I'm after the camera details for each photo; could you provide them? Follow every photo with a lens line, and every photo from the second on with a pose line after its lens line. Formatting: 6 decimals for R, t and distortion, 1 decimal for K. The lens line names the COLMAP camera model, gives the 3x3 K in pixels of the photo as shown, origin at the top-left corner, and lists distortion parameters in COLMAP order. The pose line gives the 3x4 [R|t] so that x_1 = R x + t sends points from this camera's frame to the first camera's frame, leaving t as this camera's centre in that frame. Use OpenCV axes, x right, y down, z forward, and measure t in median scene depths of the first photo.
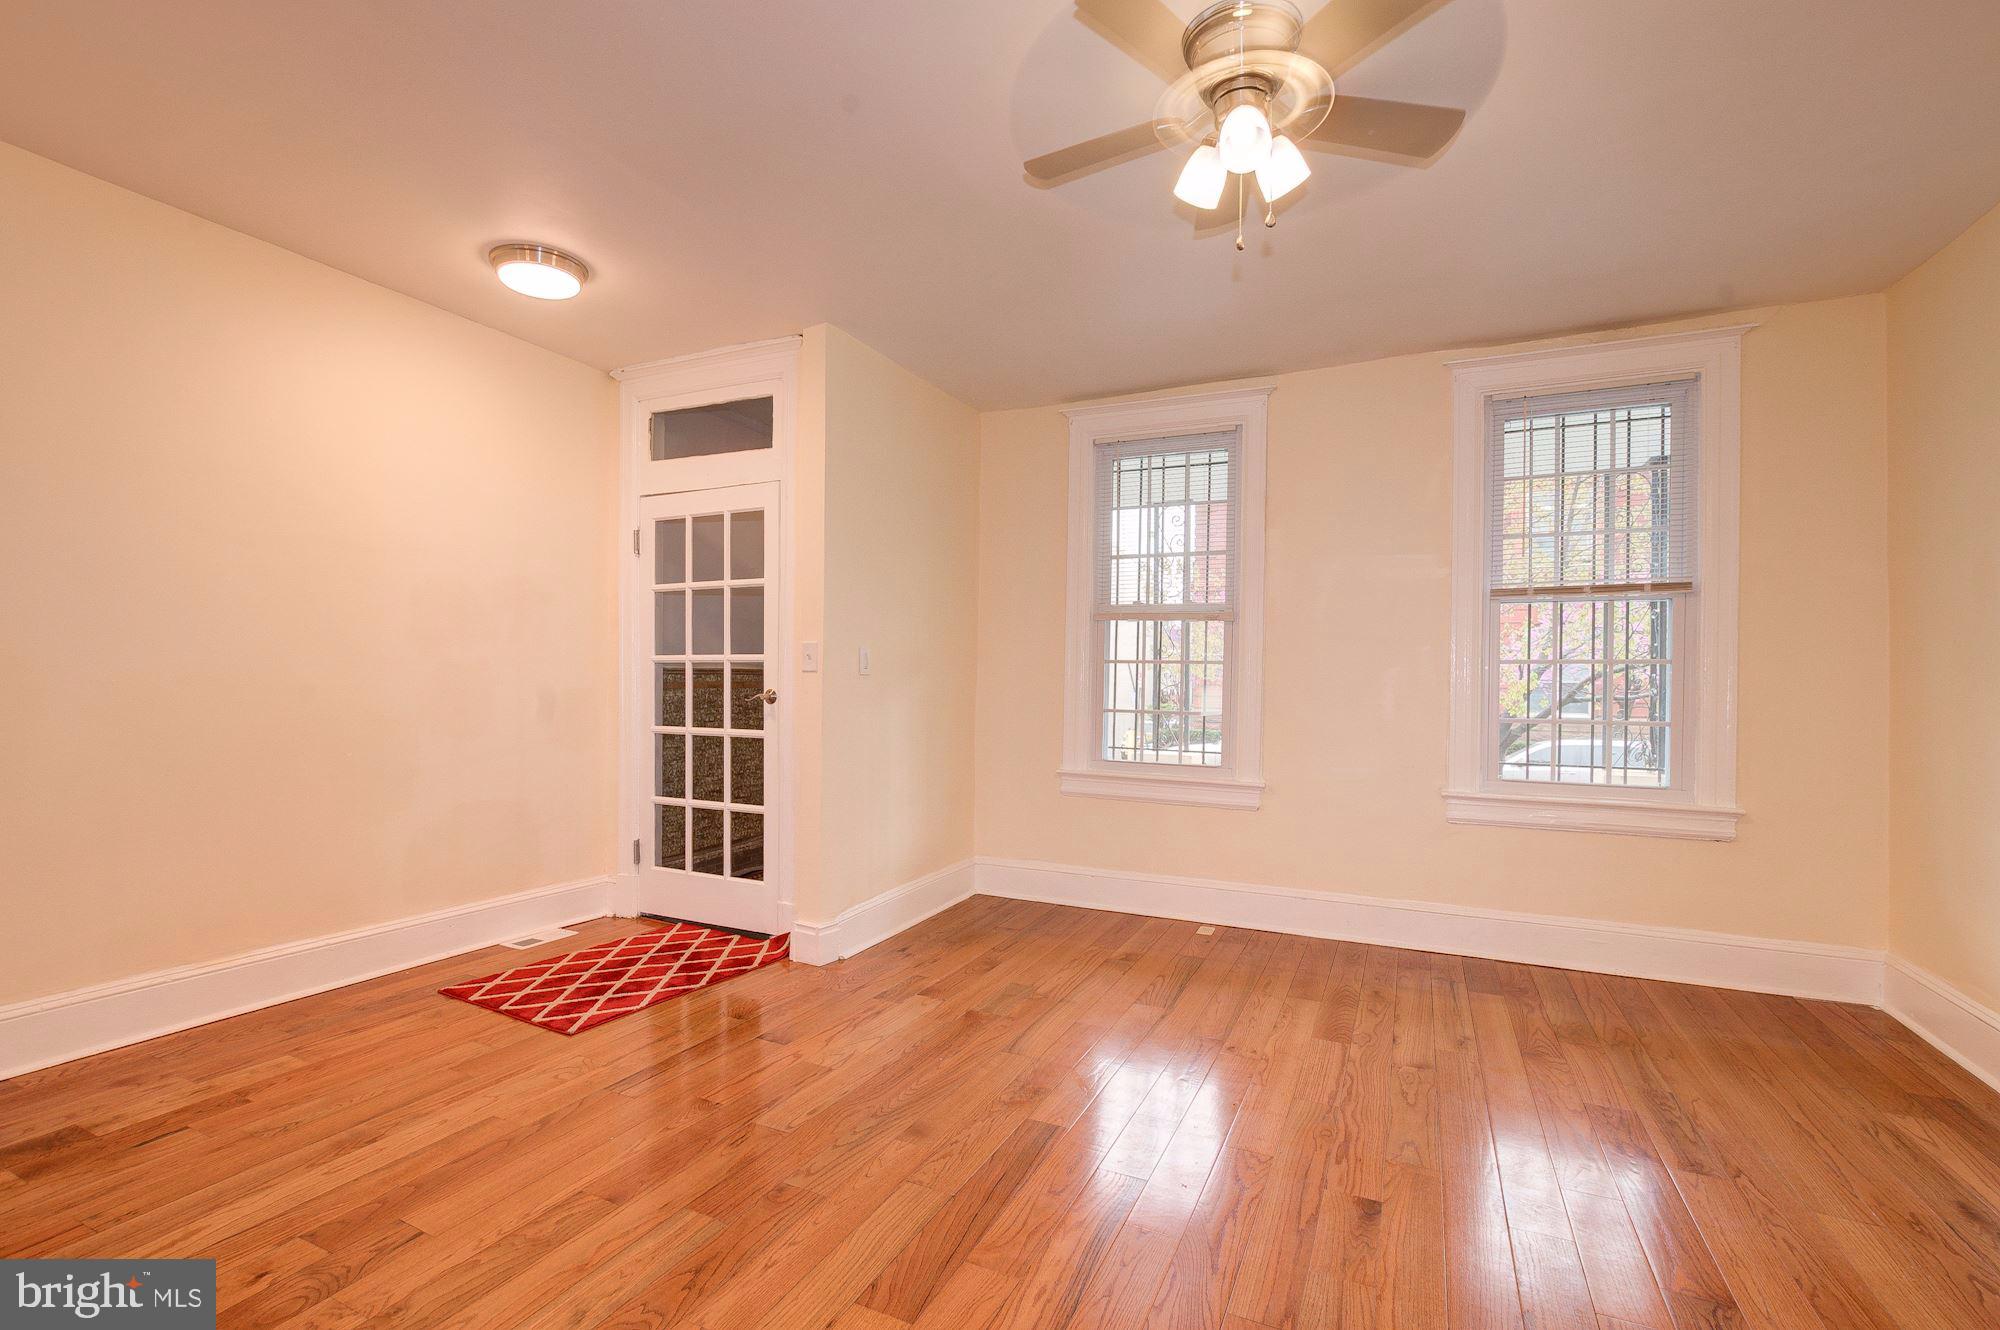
lens RADIAL K [[898.8, 0, 988.4], [0, 898.8, 676.4], [0, 0, 1]] dist [-0.018567, 0.003030]
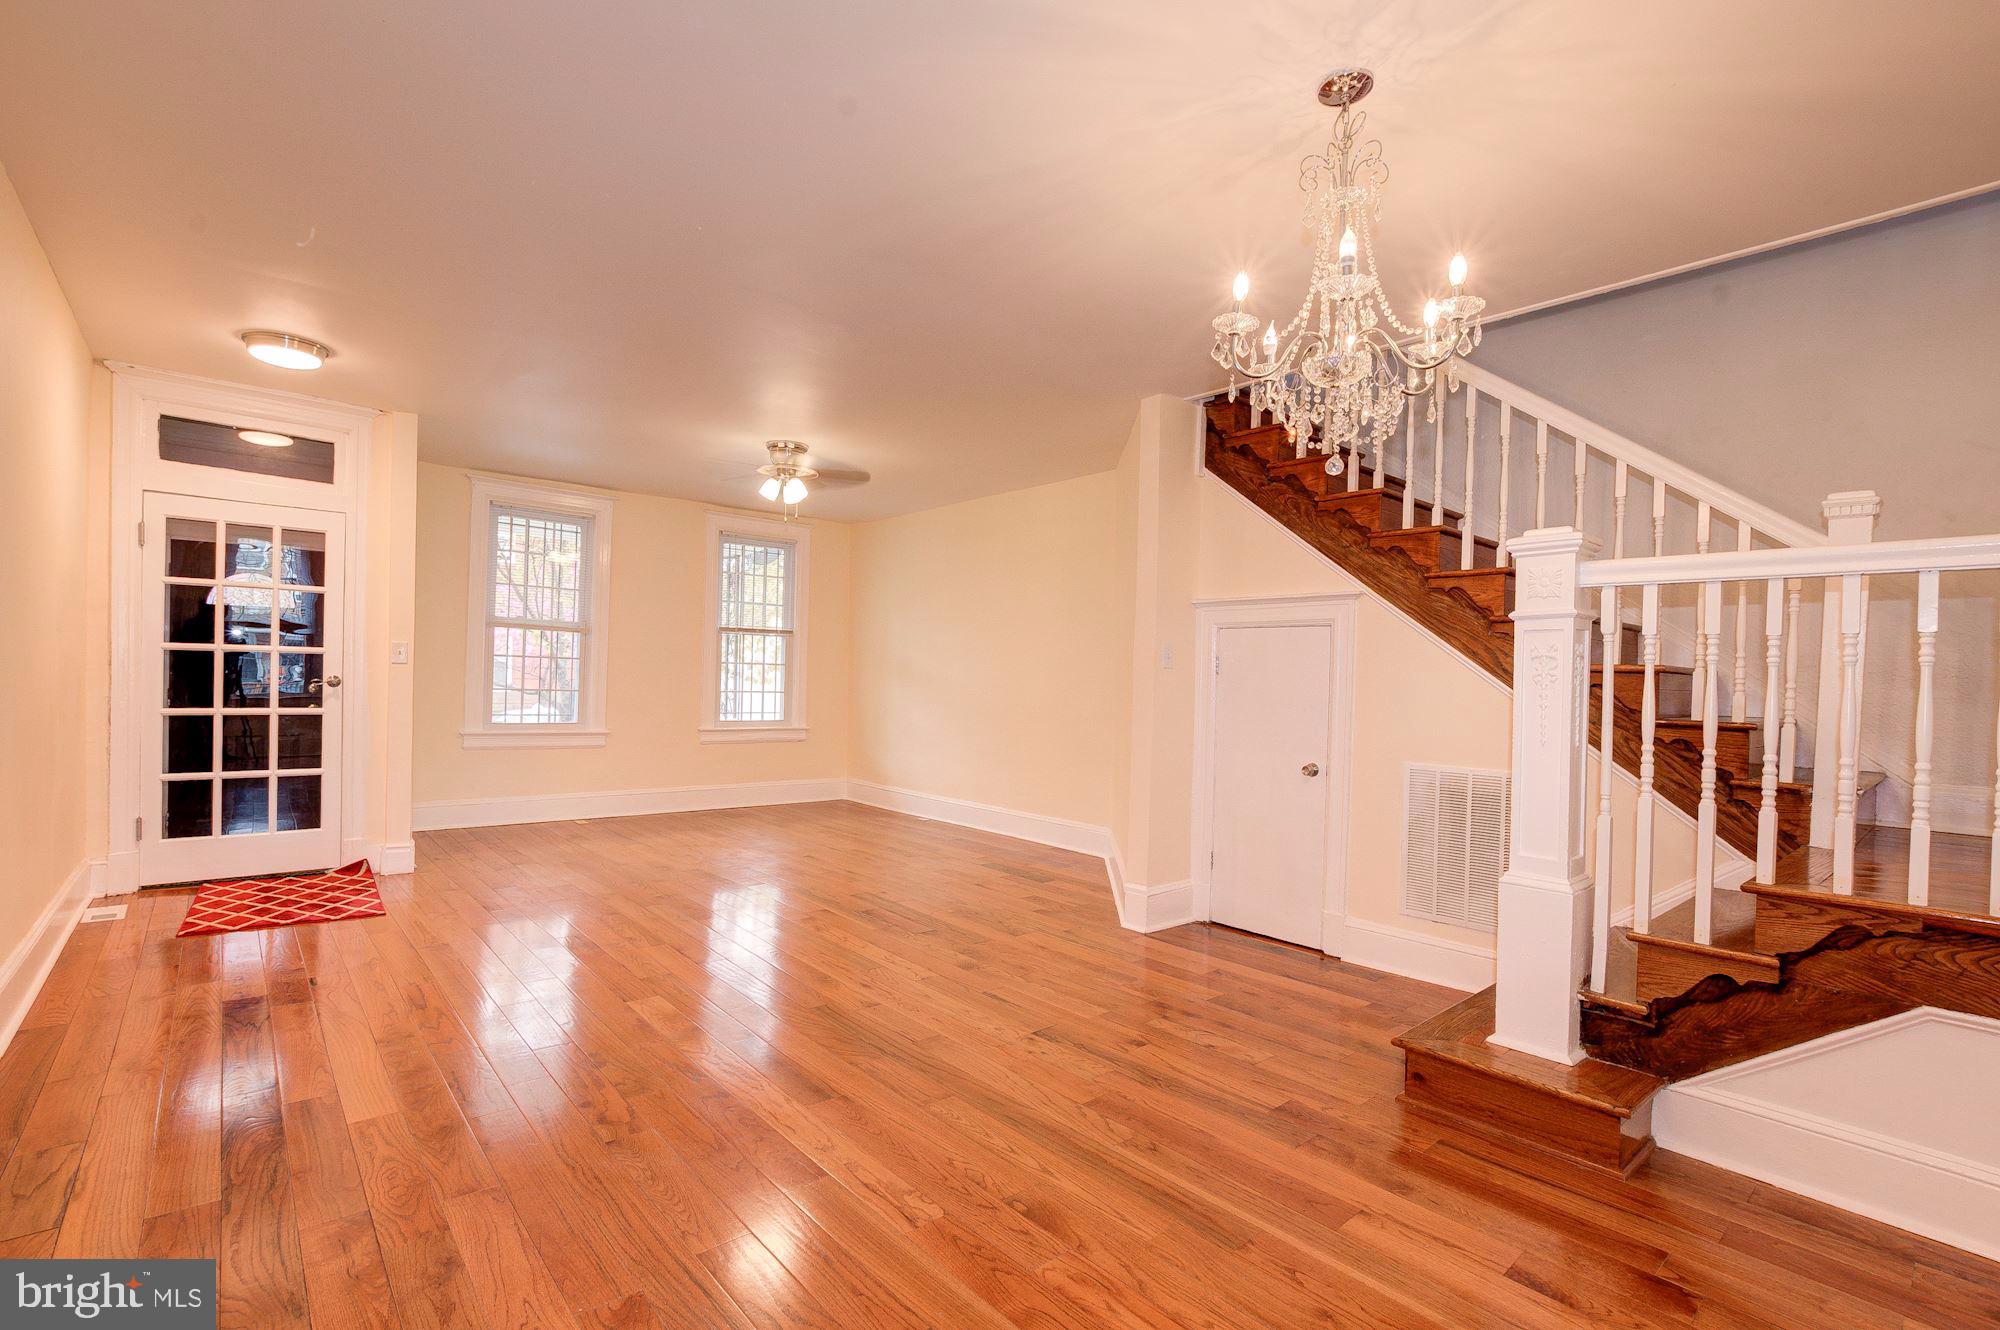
lens RADIAL K [[898.8, 0, 983.6], [0, 898.8, 677.8], [0, 0, 1]] dist [-0.018567, 0.003030]
pose [[0.396302, 0.000518, 0.918120, -1.093743], [-0.027373, 0.999562, 0.011251, -0.023325], [-0.917712, -0.029590, 0.396142, -0.363615]]
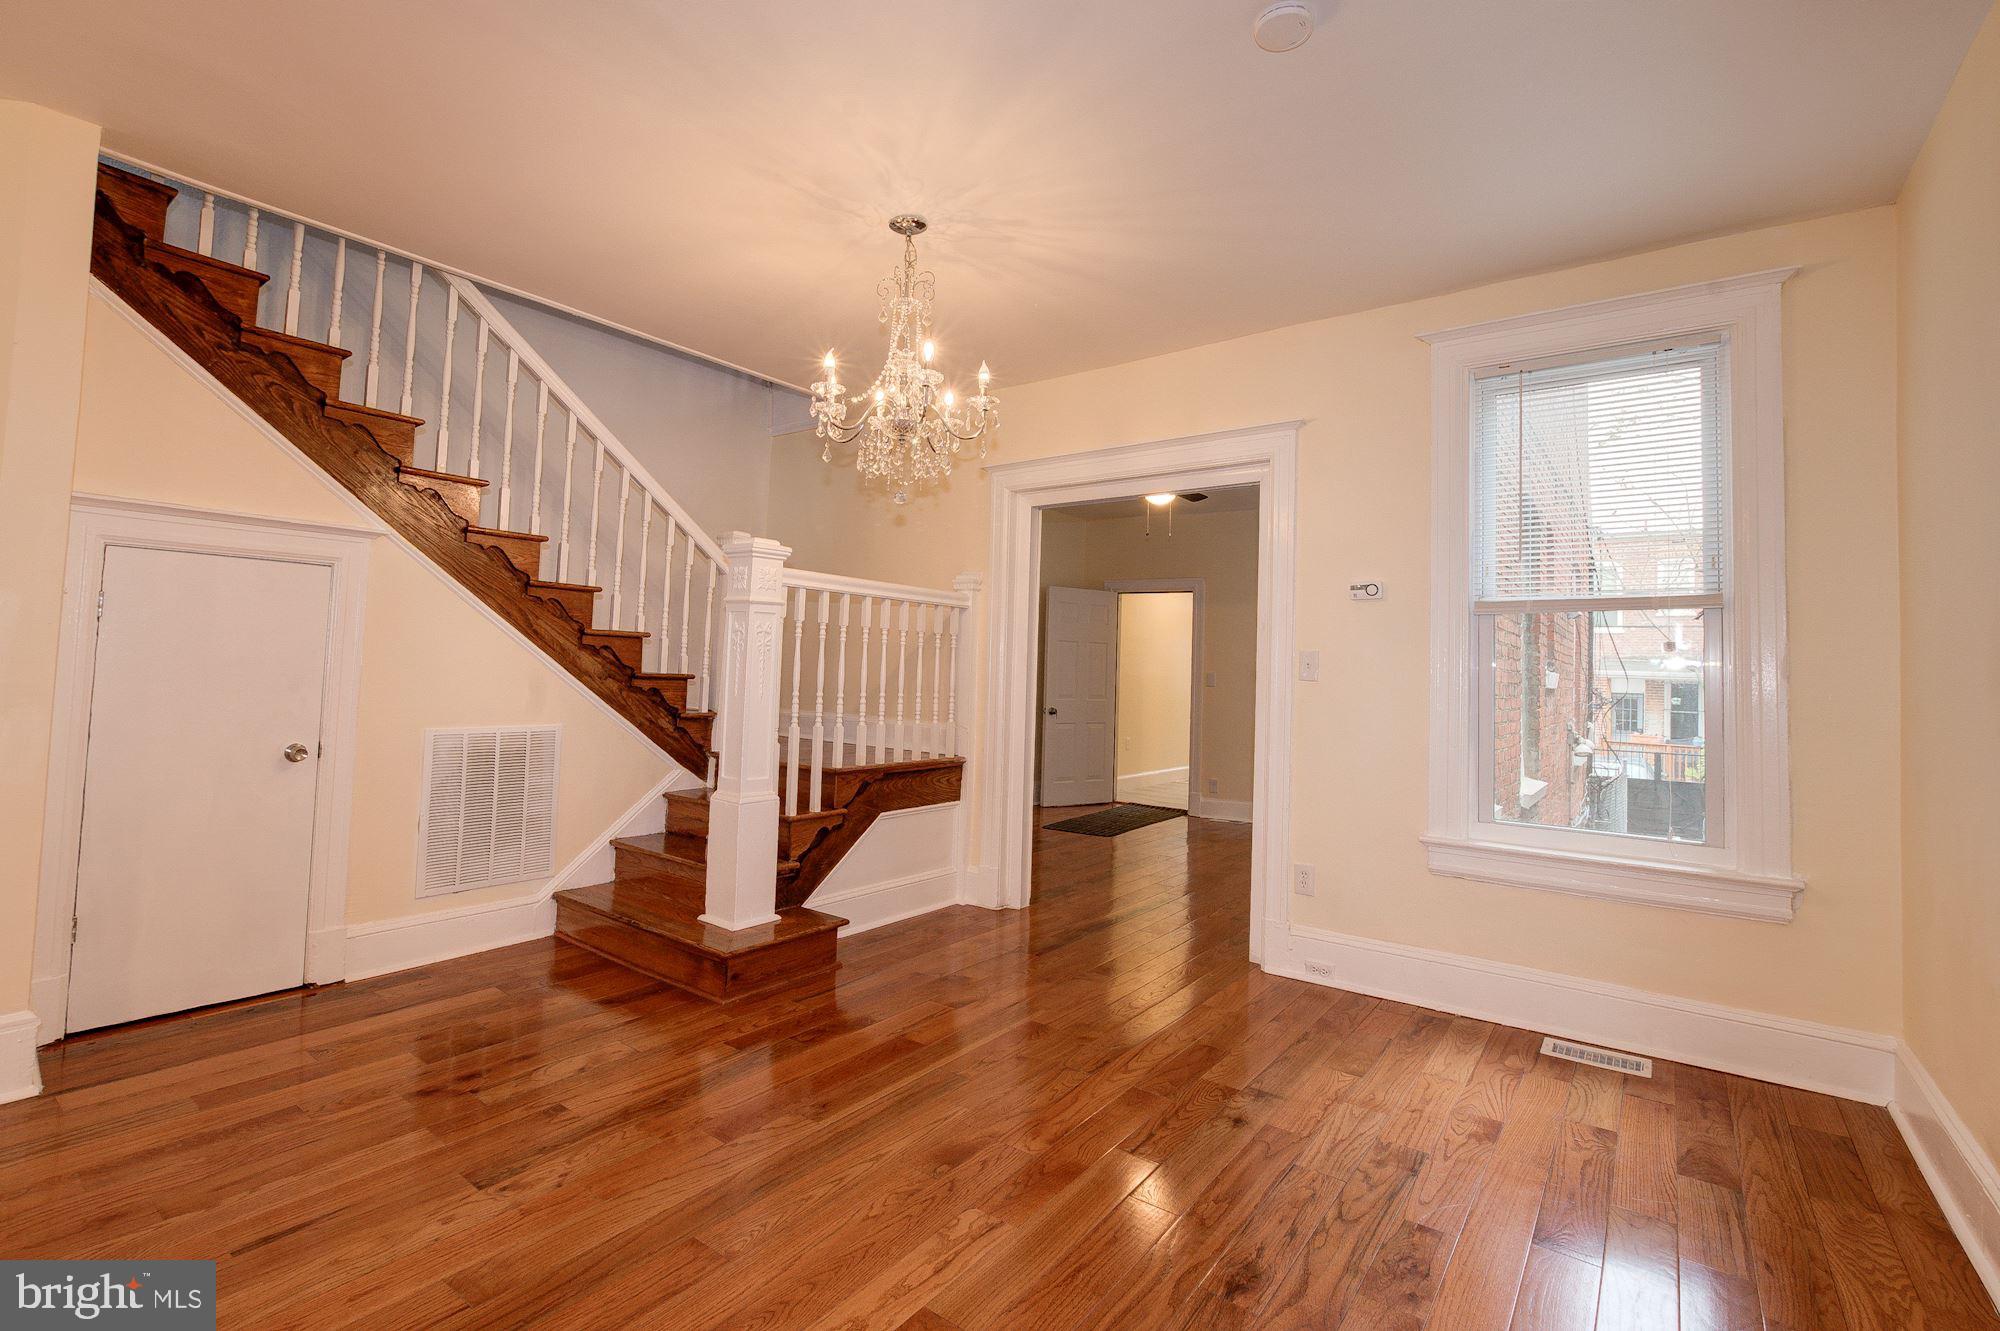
lens RADIAL K [[898.8, 0, 991.6], [0, 898.8, 617.7], [0, 0, 1]] dist [-0.018567, 0.003030]
pose [[-0.980667, -0.030000, 0.193372, -0.717577], [-0.042831, 0.997124, -0.062516, -0.010295], [-0.190940, -0.069590, -0.979132, 0.388622]]
